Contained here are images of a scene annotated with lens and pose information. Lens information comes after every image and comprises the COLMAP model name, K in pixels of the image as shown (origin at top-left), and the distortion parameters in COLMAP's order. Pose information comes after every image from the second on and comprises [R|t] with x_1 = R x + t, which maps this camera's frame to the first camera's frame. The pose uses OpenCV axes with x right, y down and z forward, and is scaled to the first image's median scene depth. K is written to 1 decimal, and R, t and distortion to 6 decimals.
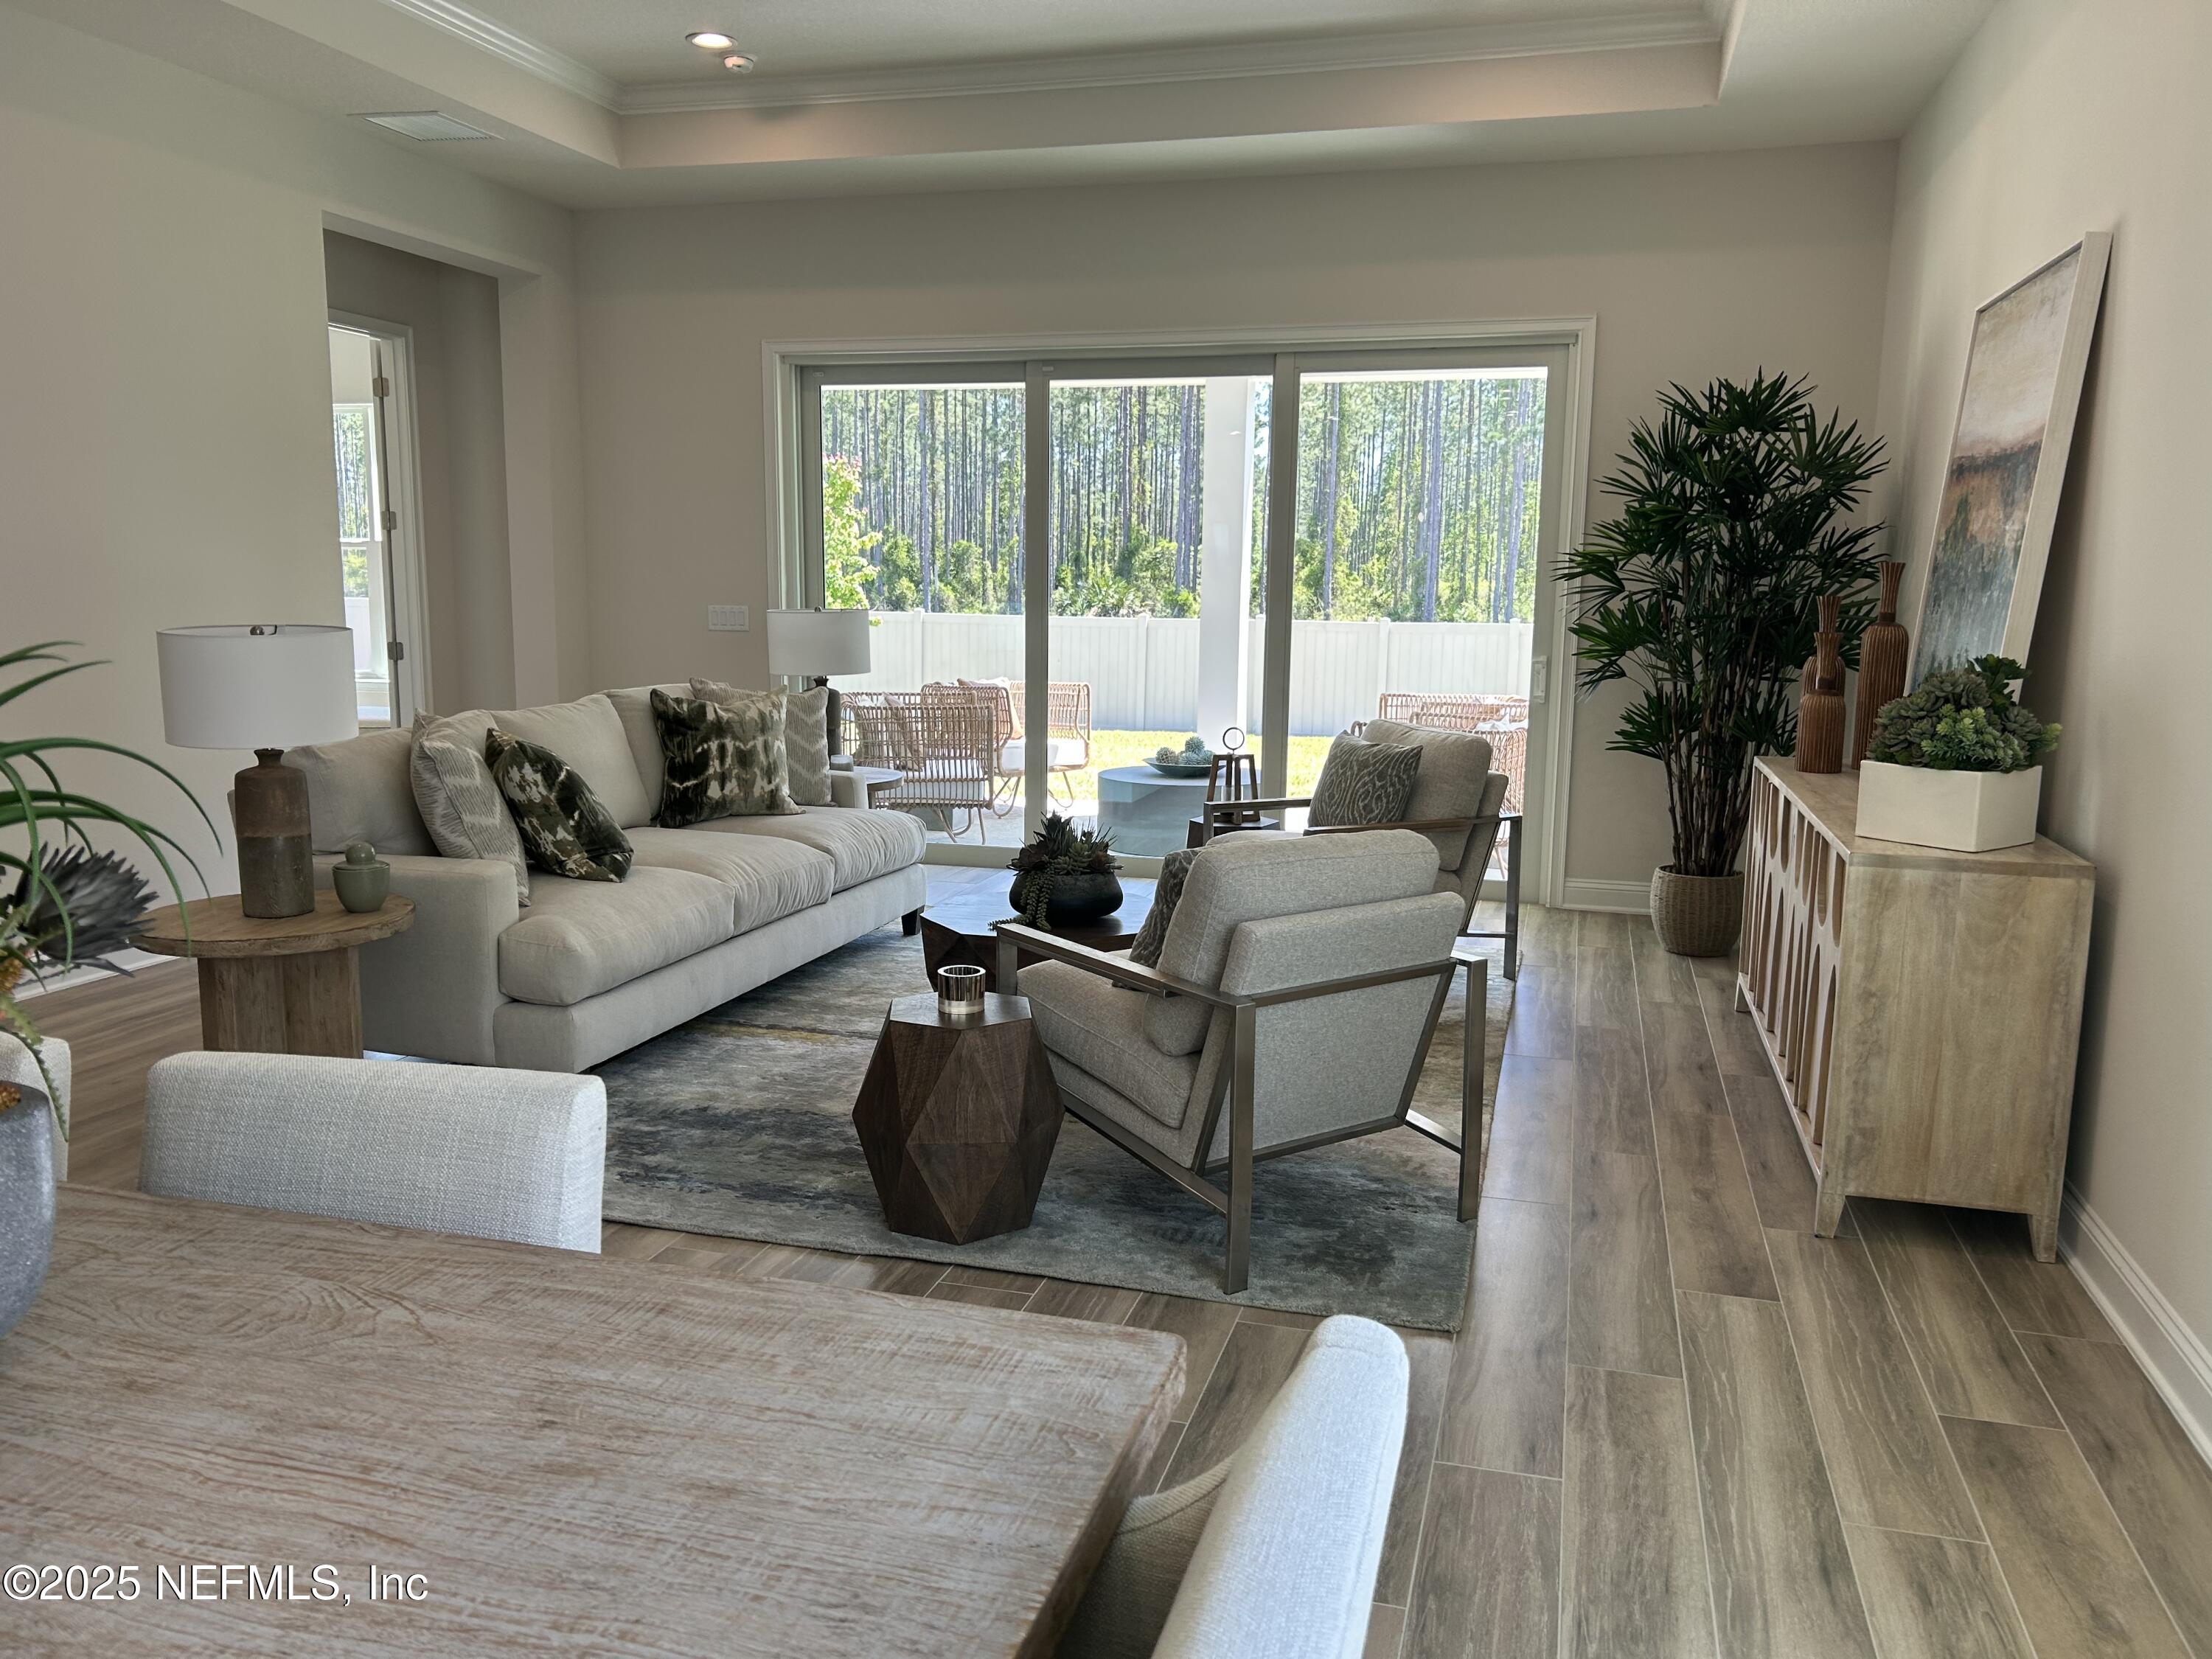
lens RADIAL K [[1678.9, 0, 1062.5], [0, 1678.9, 822.1], [0, 0, 1]] dist [-0.002324, -0.001365]
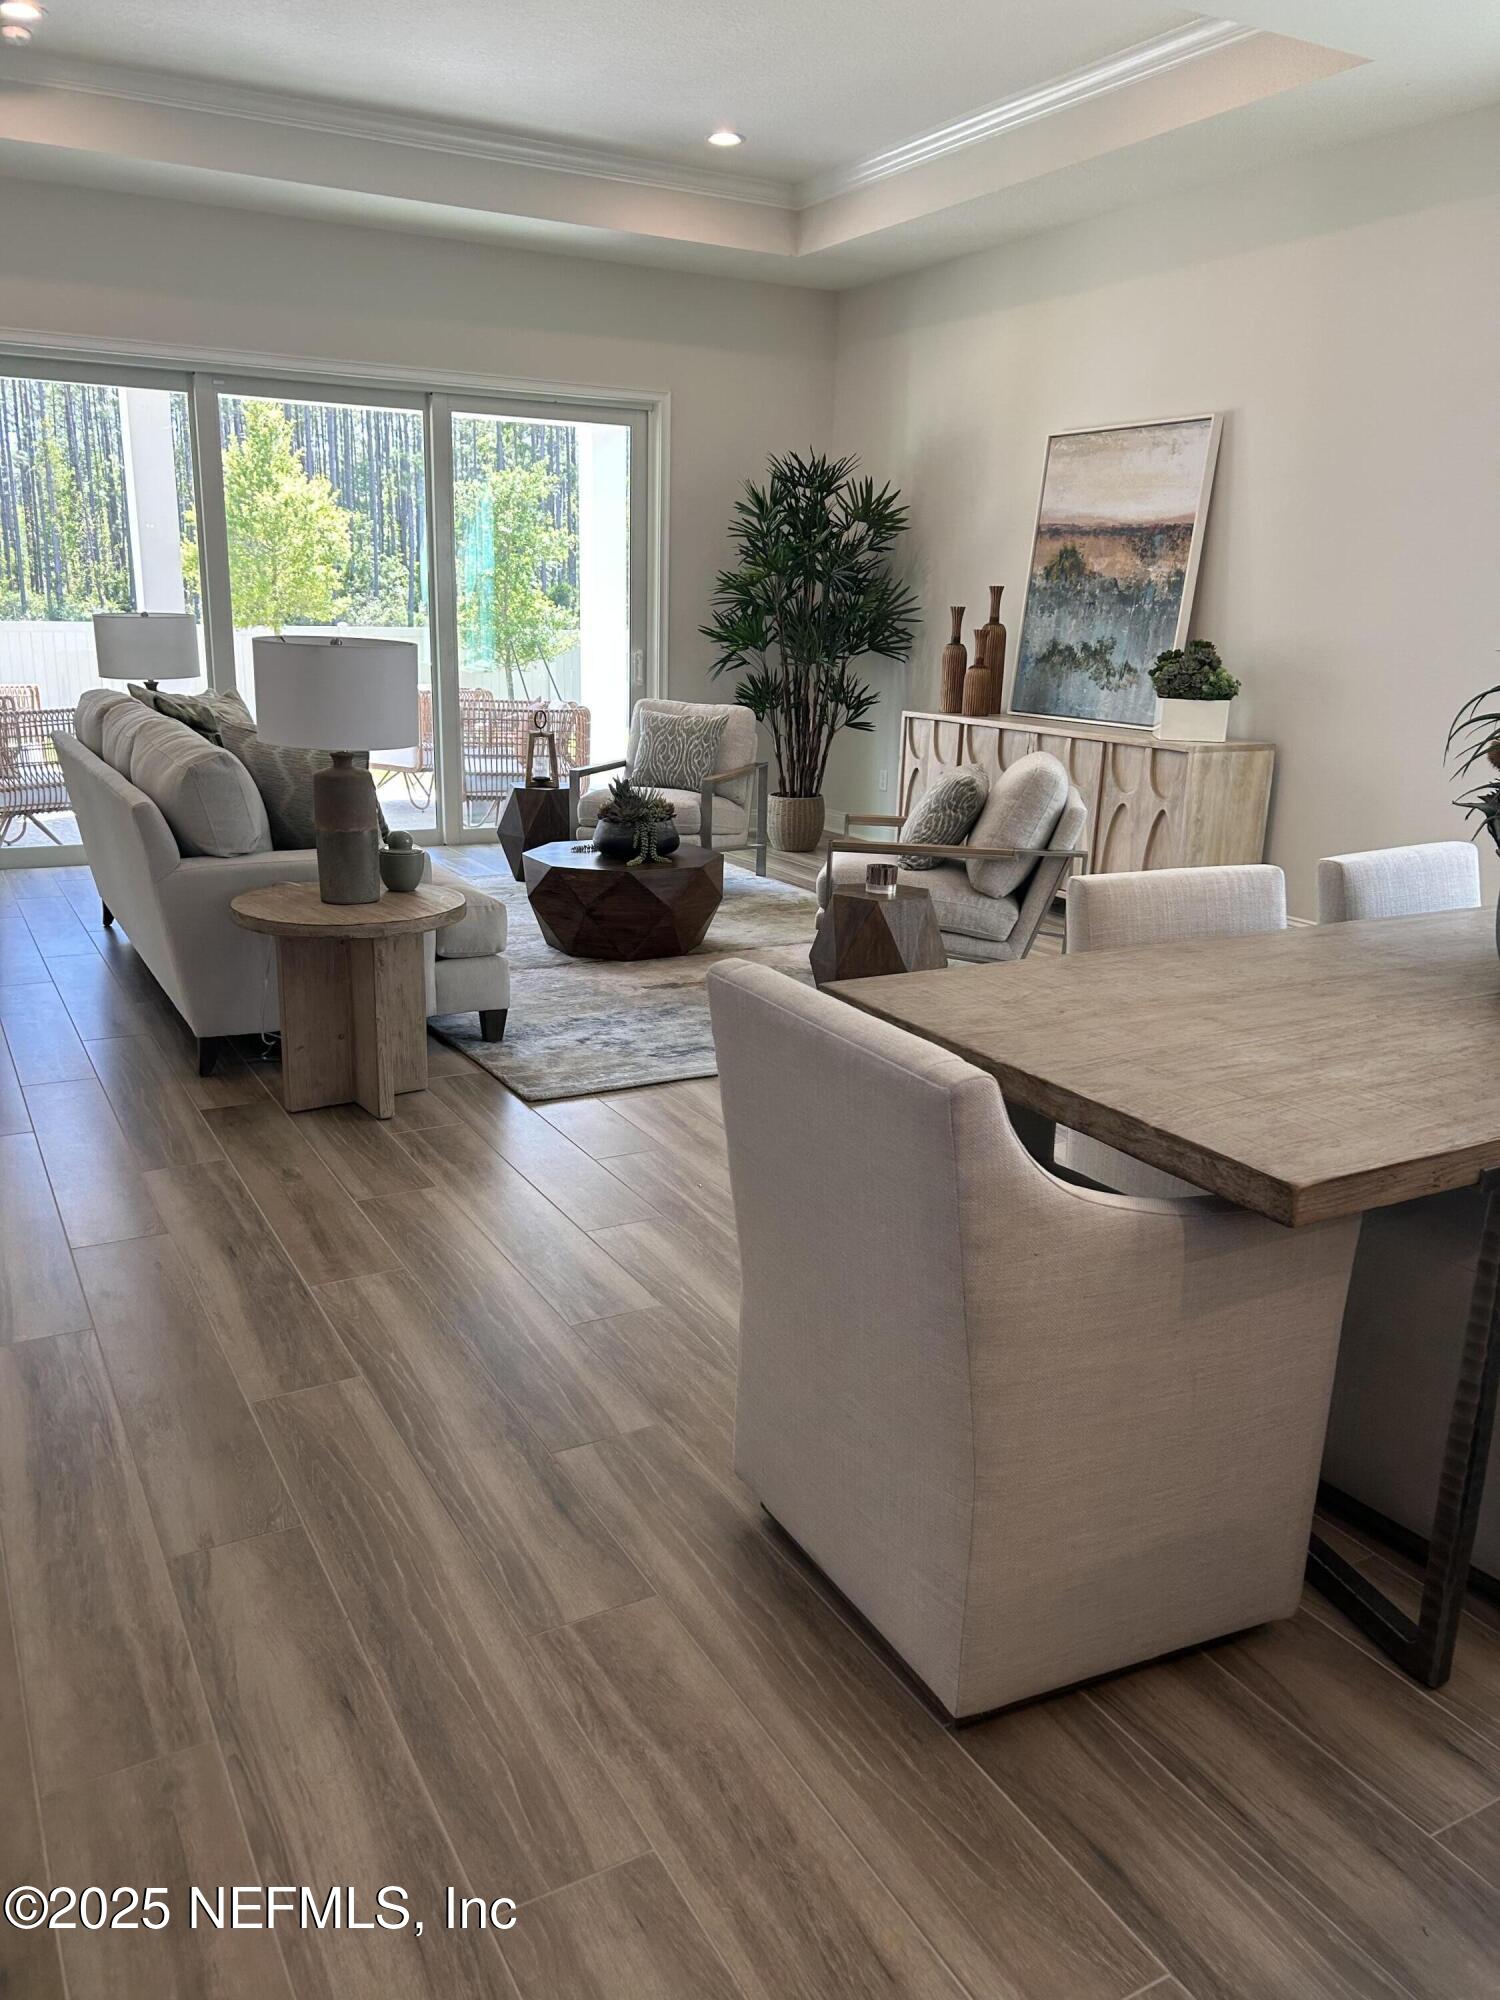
lens RADIAL K [[1491.5, 0, 750.0], [0, 1491.5, 1000.0], [0, 0, 1]] dist [0.057030, -0.103462]
pose [[0.686930, -0.177863, 0.704622, -0.847326], [0.087966, 0.982808, 0.162326, -0.014671], [-0.721380, -0.049524, 0.690767, 0.129360]]
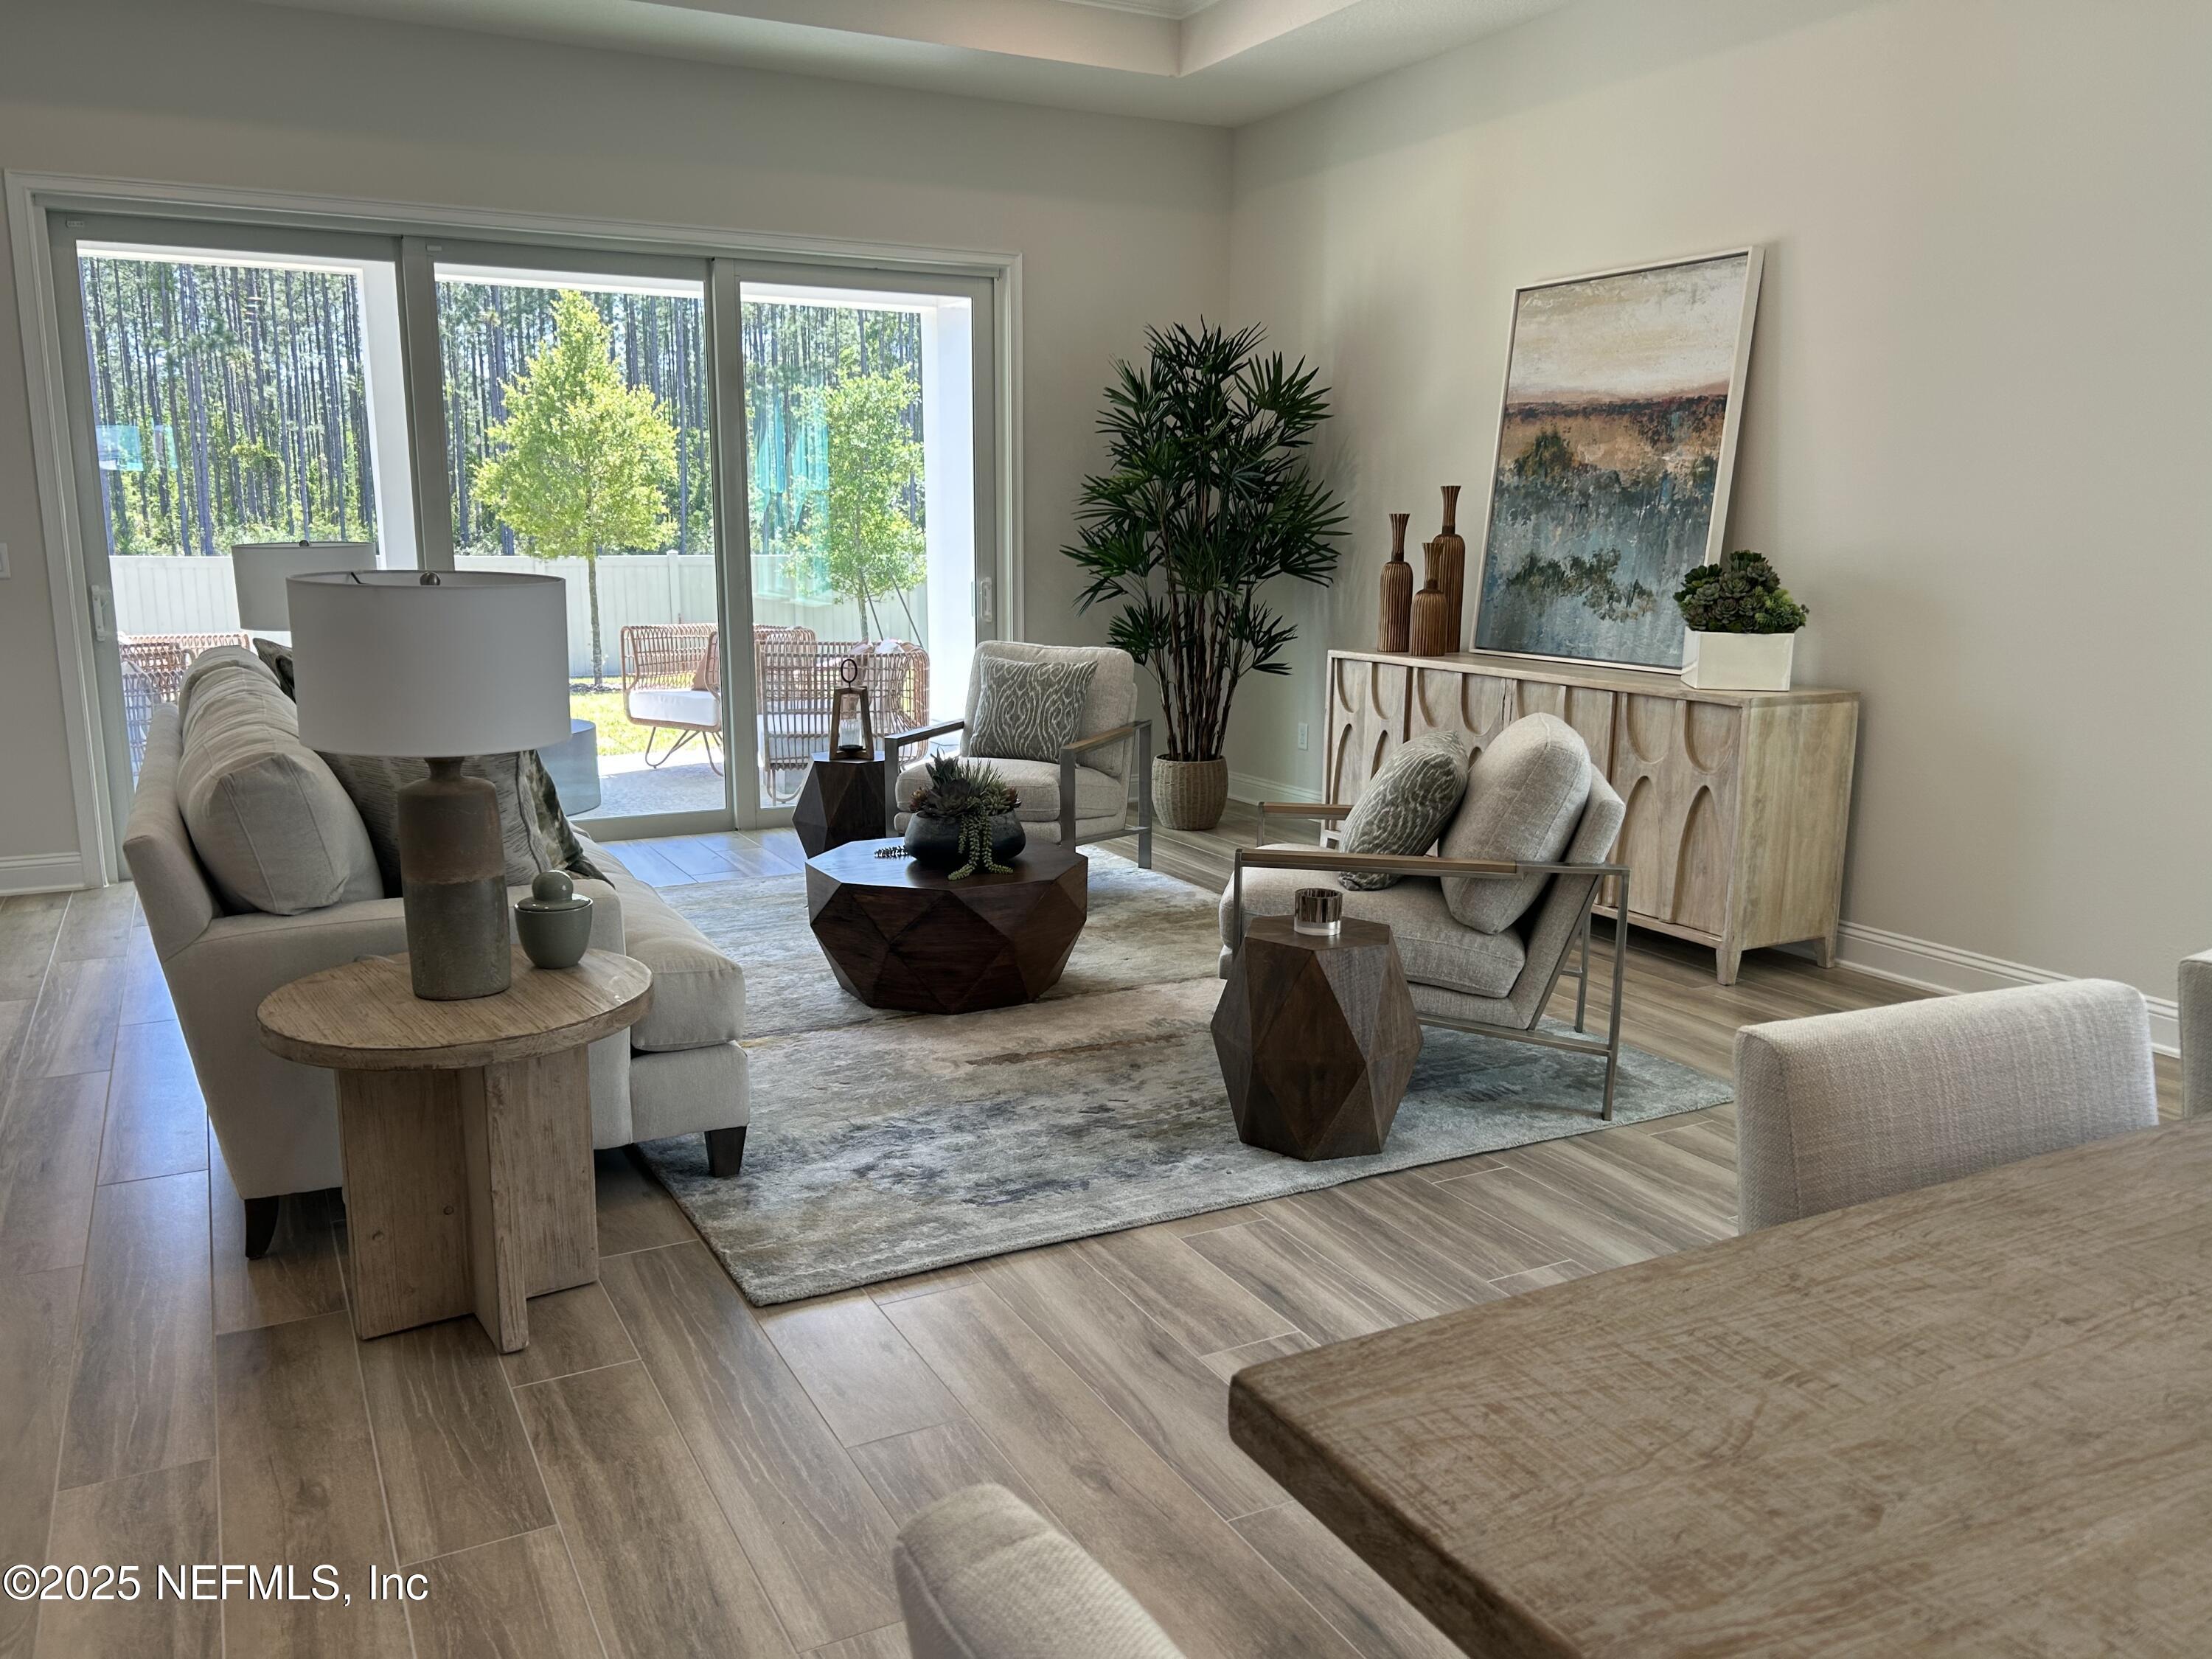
lens RADIAL K [[1693.3, 0, 1097.9], [0, 1693.3, 824.7], [0, 0, 1]] dist [0.086828, -0.184473]
pose [[0.703956, -0.128764, 0.698474, -0.656669], [0.103812, 0.991521, 0.078161, -0.032030], [-0.702616, 0.017488, 0.711354, 0.293170]]
